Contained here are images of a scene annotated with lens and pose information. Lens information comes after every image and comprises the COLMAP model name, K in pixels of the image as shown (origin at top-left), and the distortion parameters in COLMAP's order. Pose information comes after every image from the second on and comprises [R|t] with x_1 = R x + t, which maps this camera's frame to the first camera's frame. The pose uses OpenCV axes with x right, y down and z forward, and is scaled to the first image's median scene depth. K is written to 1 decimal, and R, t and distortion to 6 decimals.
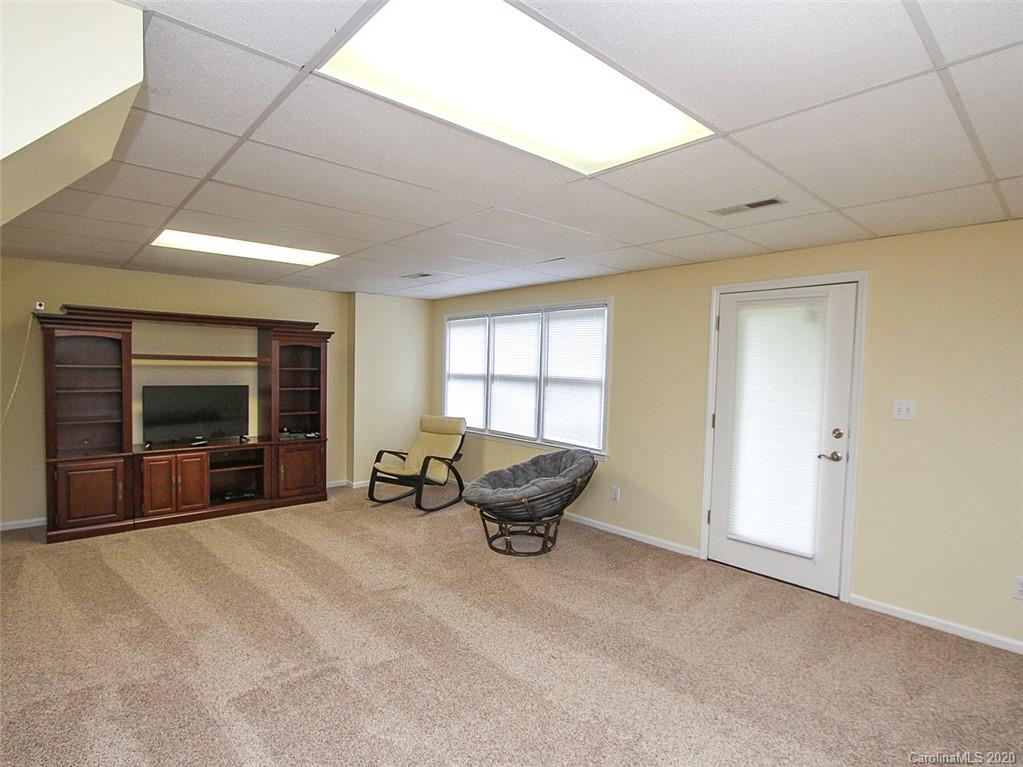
lens RADIAL K [[540.3, 0, 500.3], [0, 540.3, 384.5], [0, 0, 1]] dist [-0.017009, 0.001779]
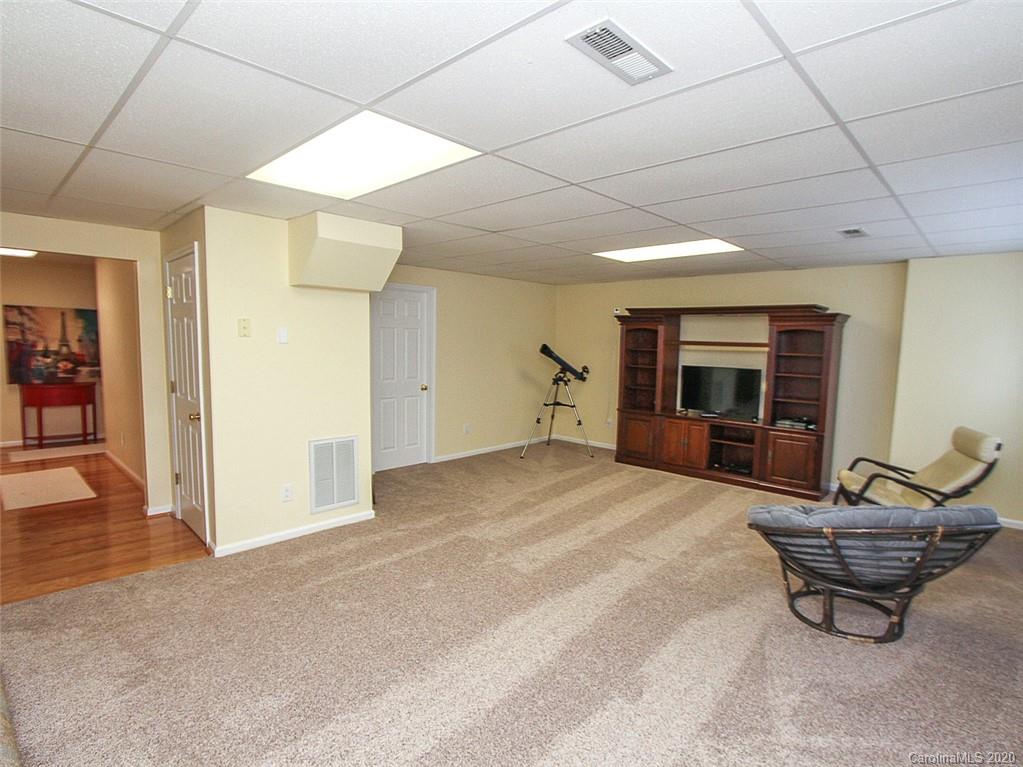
lens RADIAL K [[521.2, 0, 507.0], [0, 521.2, 384.5], [0, 0, 1]] dist [-0.021175, 0.001820]
pose [[0.084026, 0.066275, -0.994257, 0.556691], [-0.054387, 0.996603, 0.061835, -0.005505], [0.994978, 0.048879, 0.087345, 0.466242]]
